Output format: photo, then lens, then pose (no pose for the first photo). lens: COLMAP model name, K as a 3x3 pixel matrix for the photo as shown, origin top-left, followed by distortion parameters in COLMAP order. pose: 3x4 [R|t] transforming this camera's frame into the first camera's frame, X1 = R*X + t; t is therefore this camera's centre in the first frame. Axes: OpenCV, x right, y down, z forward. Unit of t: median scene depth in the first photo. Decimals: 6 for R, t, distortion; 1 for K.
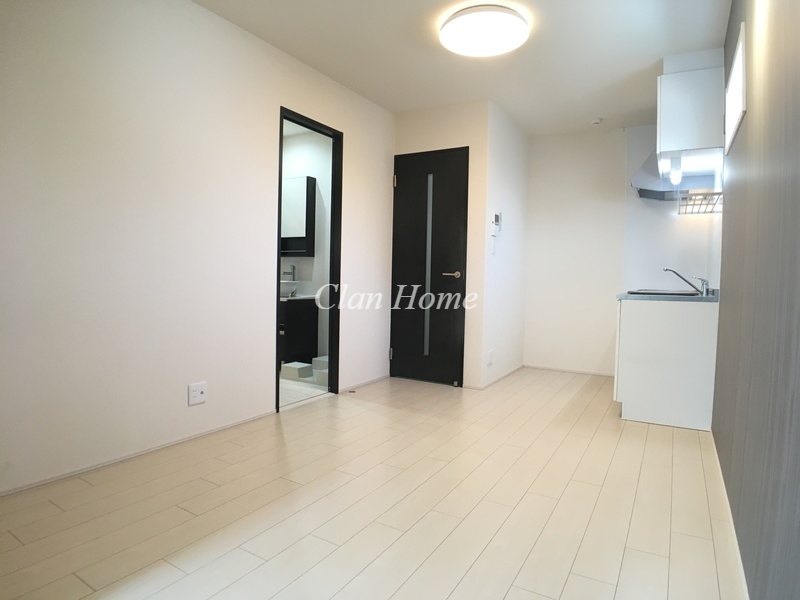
lens RADIAL K [[473.1, 0, 400.0], [0, 473.1, 300.0], [0, 0, 1]] dist [-0.059812, -0.003177]
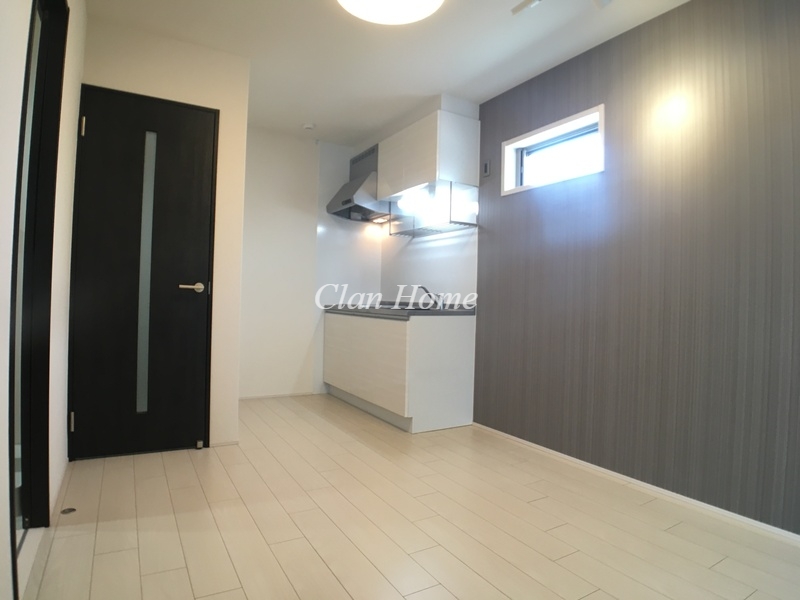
lens RADIAL K [[473.1, 0, 400.0], [0, 473.1, 300.0], [0, 0, 1]] dist [-0.059812, -0.003177]
pose [[0.486119, -0.002896, 0.873888, -0.335977], [0.019785, 0.999775, -0.007693, -0.023906], [-0.873669, 0.021030, 0.486067, 0.406564]]
